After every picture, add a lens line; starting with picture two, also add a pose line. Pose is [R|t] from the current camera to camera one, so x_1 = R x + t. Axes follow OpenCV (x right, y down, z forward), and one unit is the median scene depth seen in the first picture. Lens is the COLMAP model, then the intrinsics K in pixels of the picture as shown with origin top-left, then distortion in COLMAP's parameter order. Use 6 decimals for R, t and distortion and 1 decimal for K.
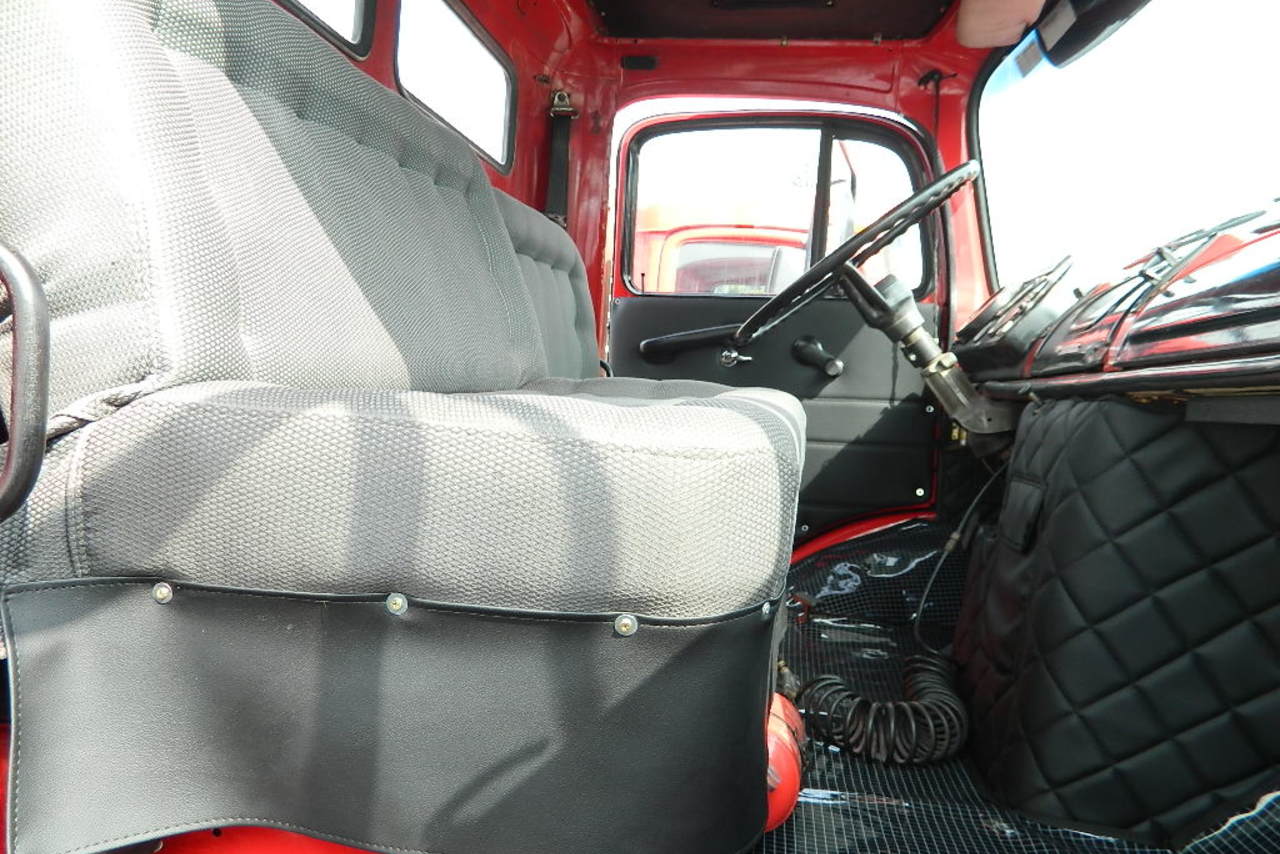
lens RADIAL K [[988.2, 0, 639.5], [0, 988.2, 401.1], [0, 0, 1]] dist [0.008775, -0.003543]
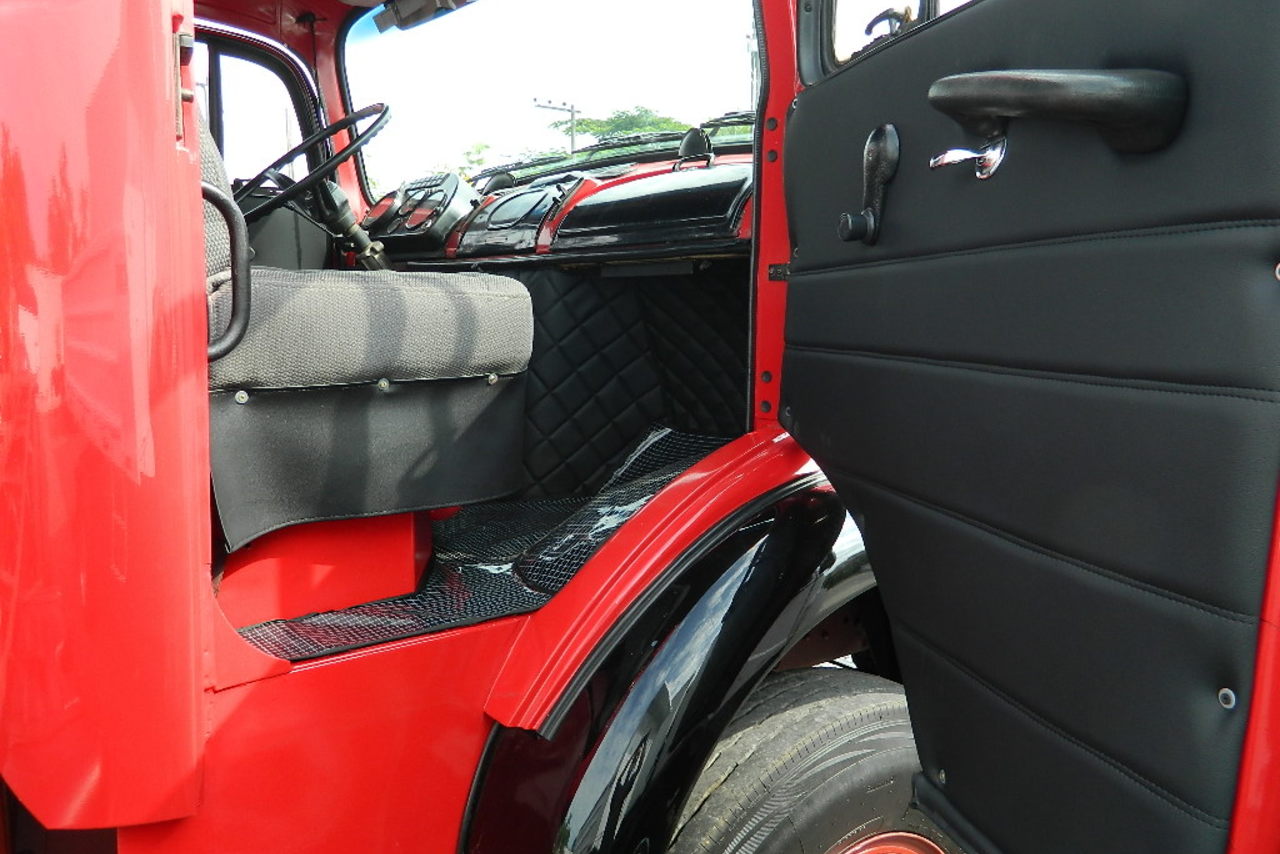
lens RADIAL K [[988.2, 0, 639.5], [0, 988.2, 401.1], [0, 0, 1]] dist [0.008775, -0.003543]
pose [[0.679973, -0.123558, 0.722752, -0.784107], [0.036957, 0.990222, 0.134513, 0.000898], [-0.732305, -0.064754, 0.677891, -0.390596]]
